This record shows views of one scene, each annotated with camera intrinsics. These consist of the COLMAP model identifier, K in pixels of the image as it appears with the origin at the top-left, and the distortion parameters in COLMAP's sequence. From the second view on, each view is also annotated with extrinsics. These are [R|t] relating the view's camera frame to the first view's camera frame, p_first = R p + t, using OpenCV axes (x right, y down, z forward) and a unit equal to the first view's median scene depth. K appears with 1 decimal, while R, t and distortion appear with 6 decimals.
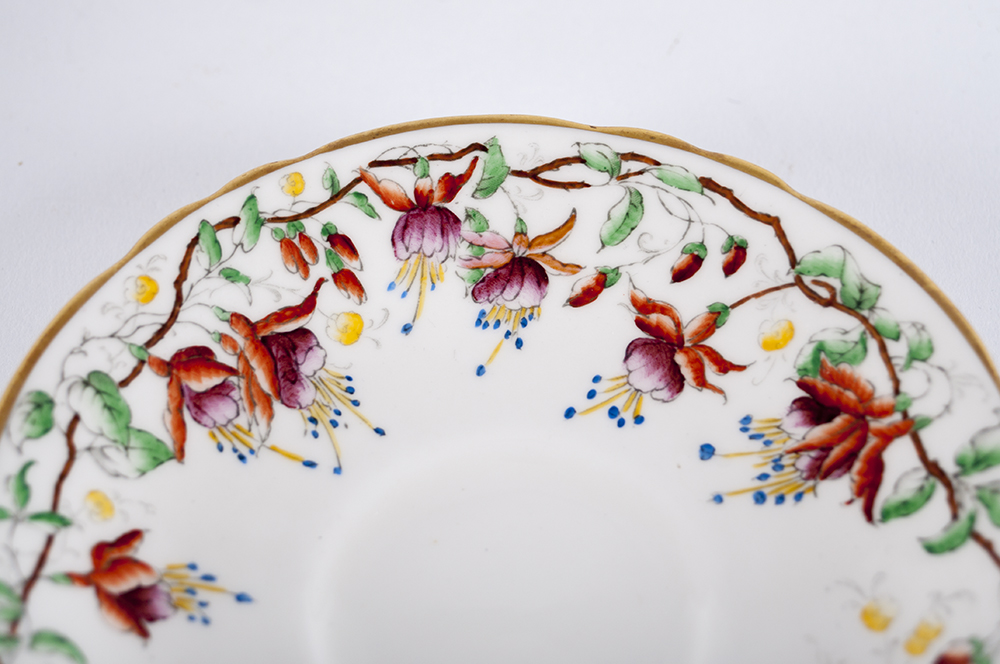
lens RADIAL K [[2748.4, 0, 500.0], [0, 2748.4, 332.0], [0, 0, 1]] dist [0.053419, 0.394664]
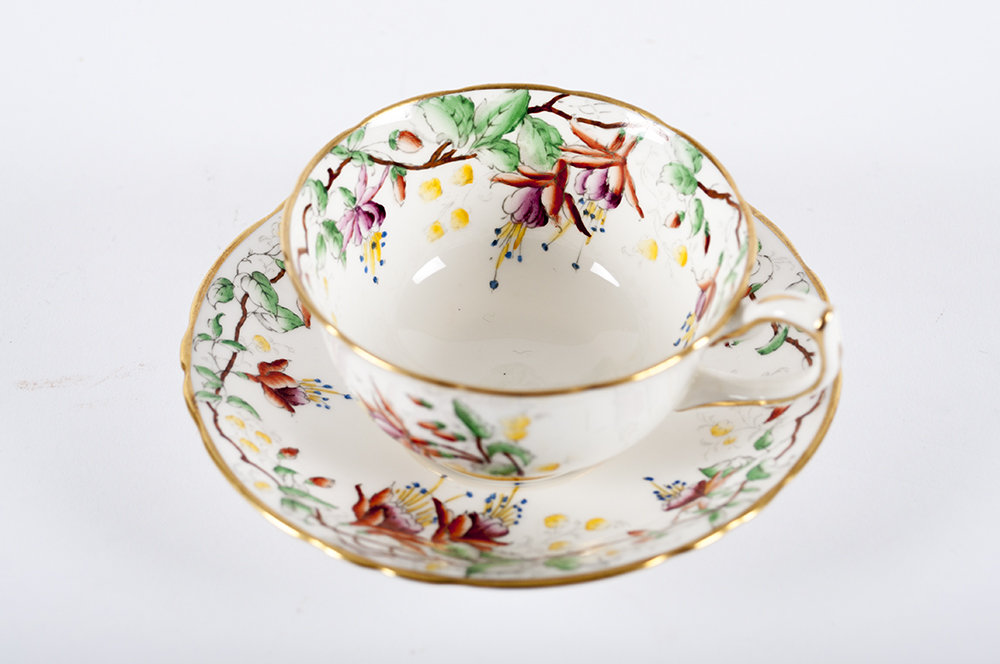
lens RADIAL K [[2748.4, 0, 500.0], [0, 2748.4, 332.0], [0, 0, 1]] dist [0.053419, 0.394664]
pose [[0.999604, -0.025841, 0.011146, -0.019914], [0.027625, 0.976568, -0.213428, 0.406313], [-0.005370, 0.213651, 0.976895, -0.609526]]
